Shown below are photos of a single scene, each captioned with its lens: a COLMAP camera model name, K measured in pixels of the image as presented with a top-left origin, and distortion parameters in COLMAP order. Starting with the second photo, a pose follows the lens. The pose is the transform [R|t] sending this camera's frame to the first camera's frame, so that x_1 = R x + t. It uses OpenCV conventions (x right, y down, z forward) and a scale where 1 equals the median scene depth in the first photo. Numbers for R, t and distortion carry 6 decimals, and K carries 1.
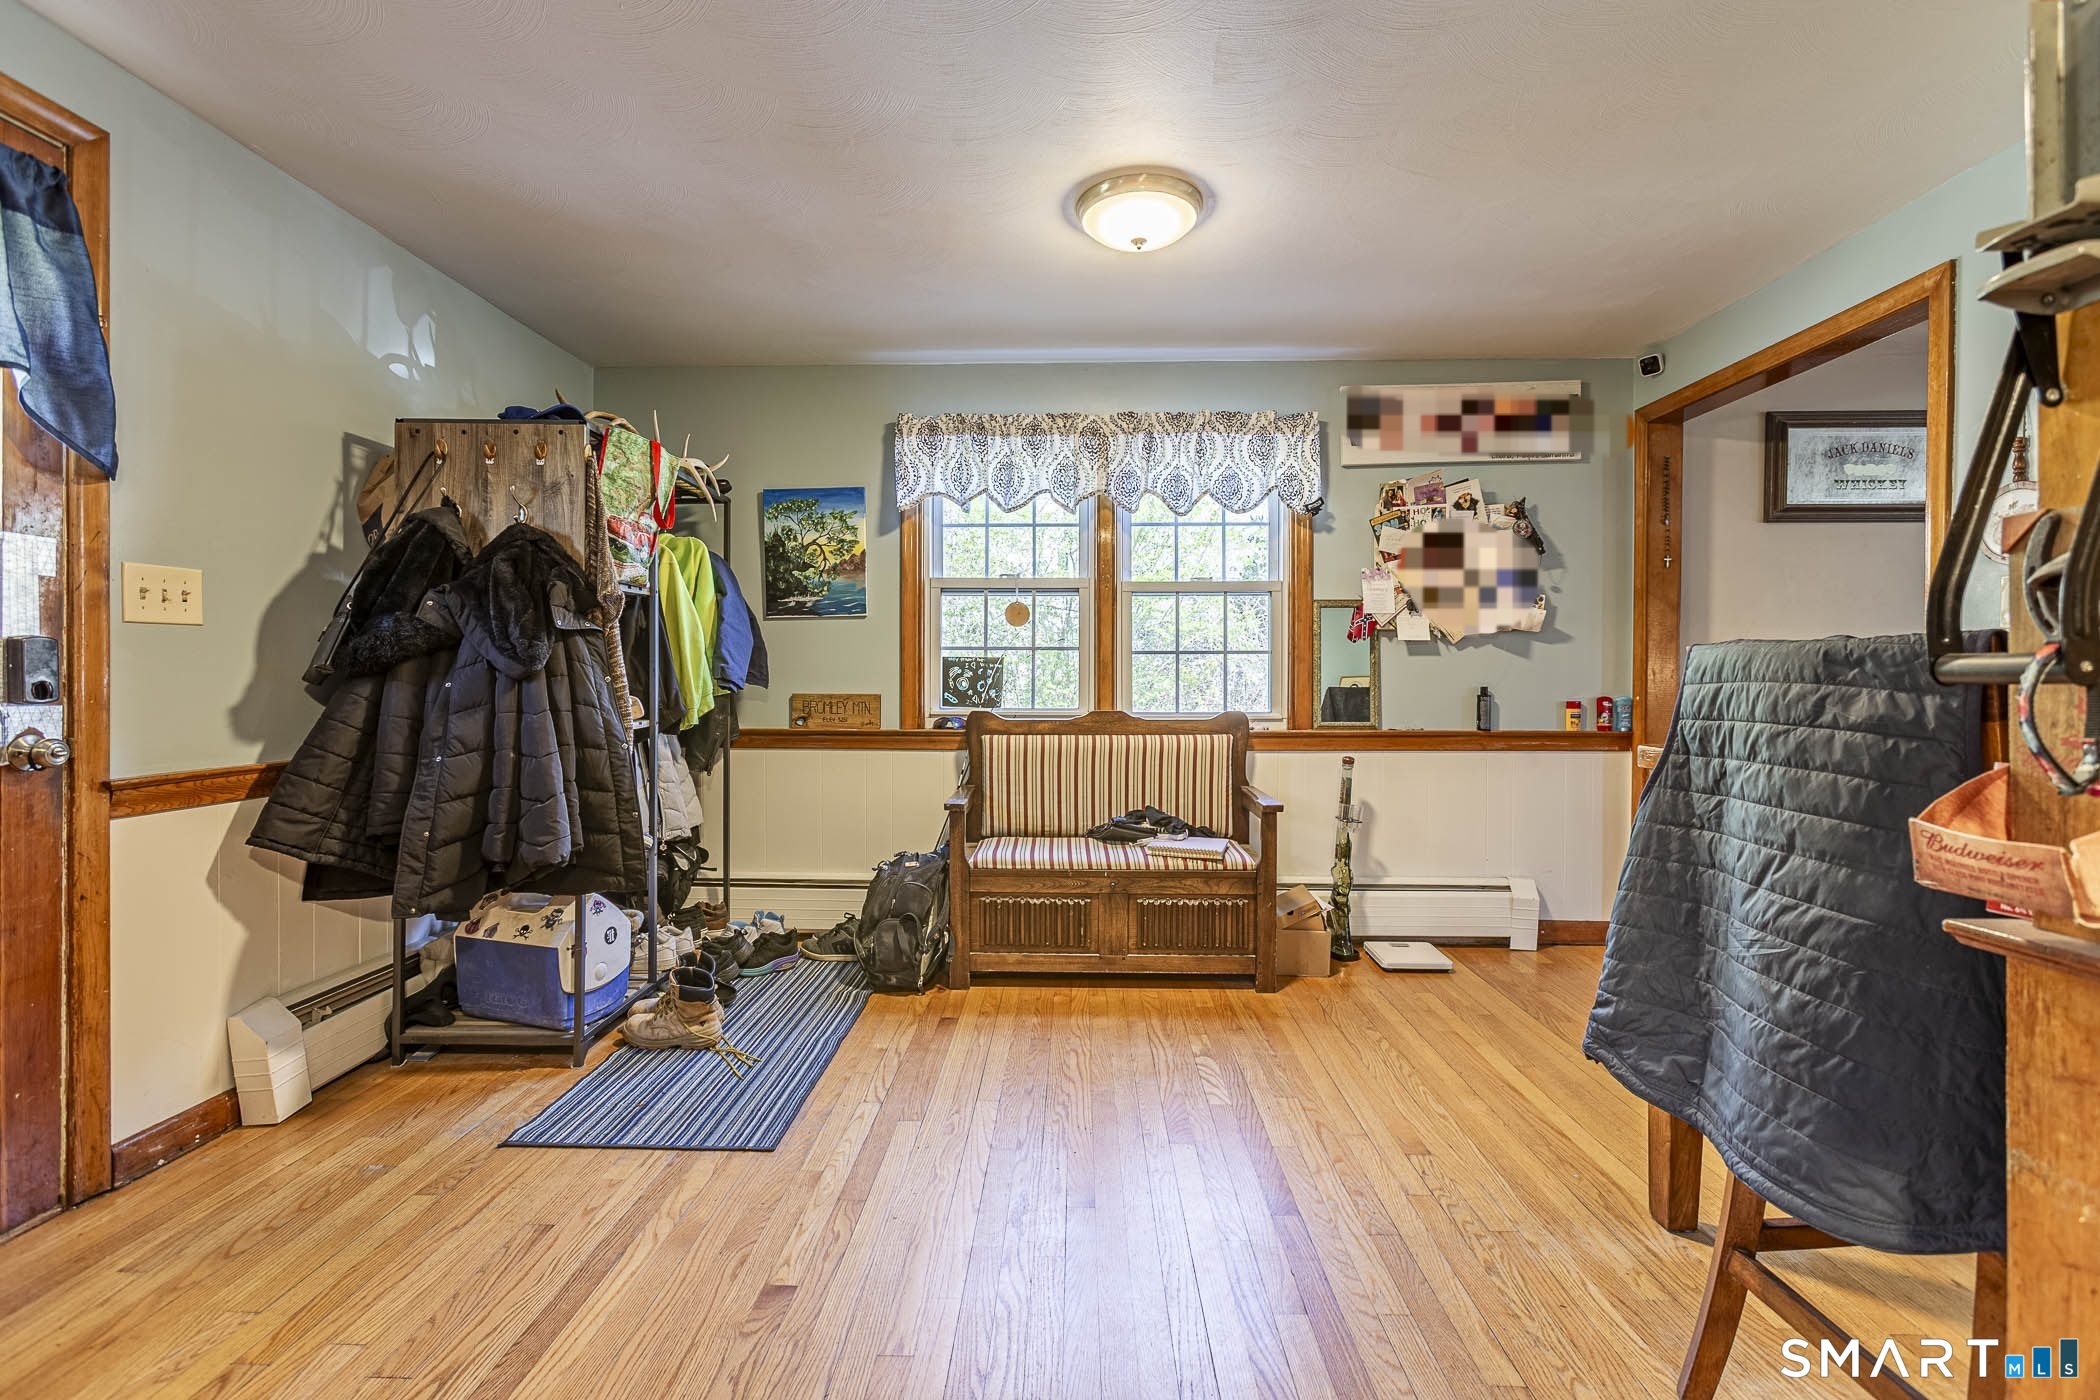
lens RADIAL K [[956.8, 0, 1046.7], [0, 956.8, 691.8], [0, 0, 1]] dist [-0.001171, 0.002312]
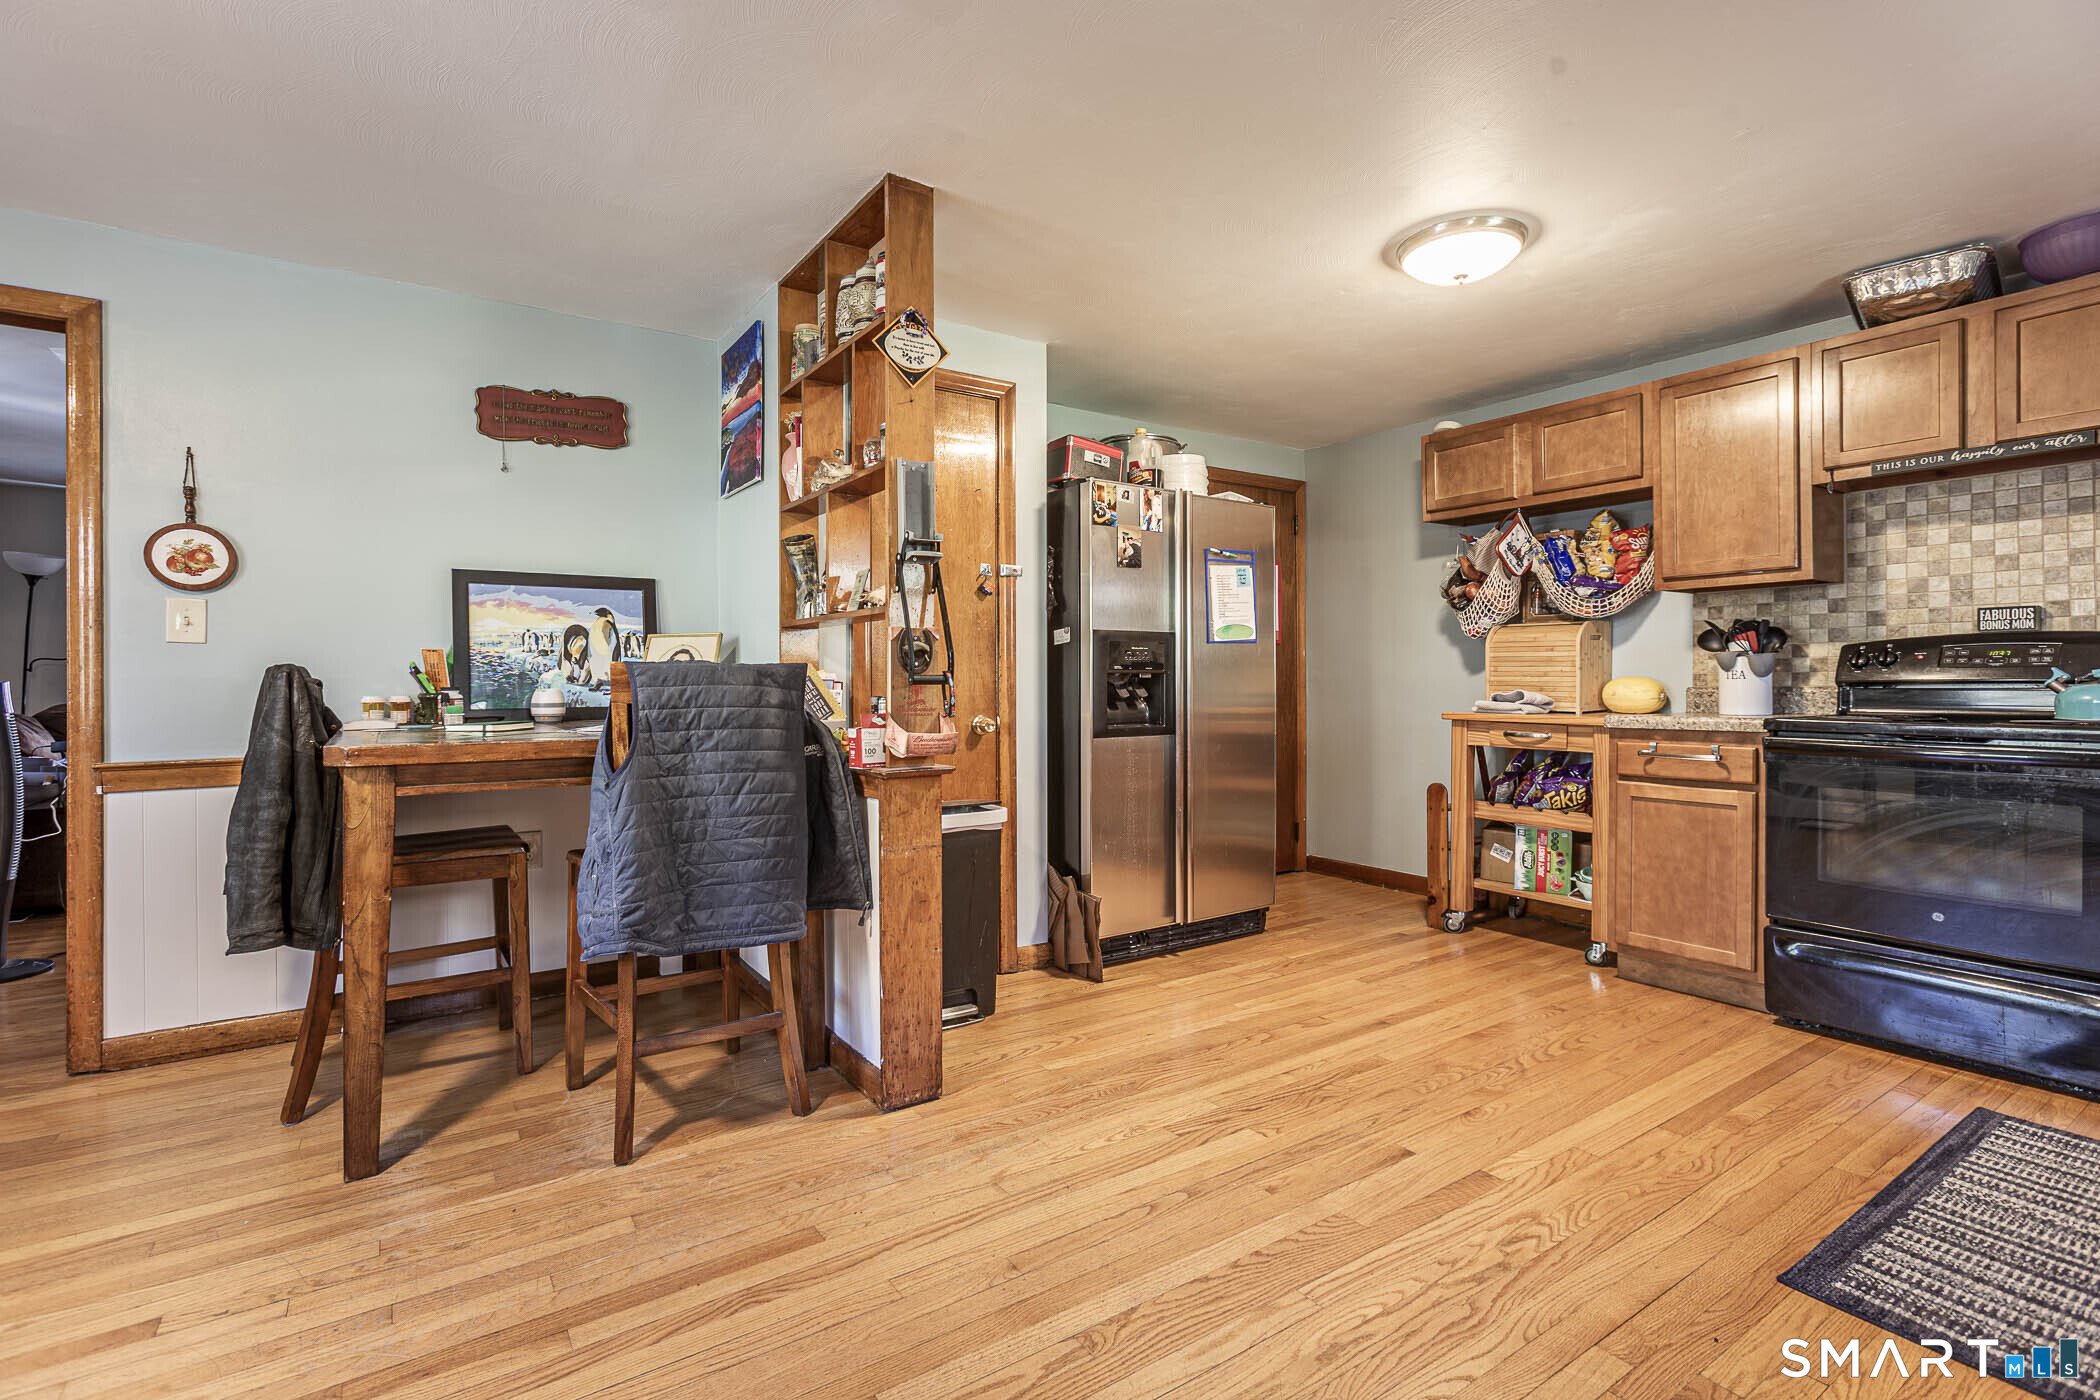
lens RADIAL K [[956.8, 0, 985.2], [0, 956.8, 685.2], [0, 0, 1]] dist [-0.001171, 0.002312]
pose [[-0.543789, -0.003625, 0.839214, -0.737908], [0.009321, 0.999903, 0.010359, -0.016790], [-0.839170, 0.013456, -0.543702, 1.096102]]
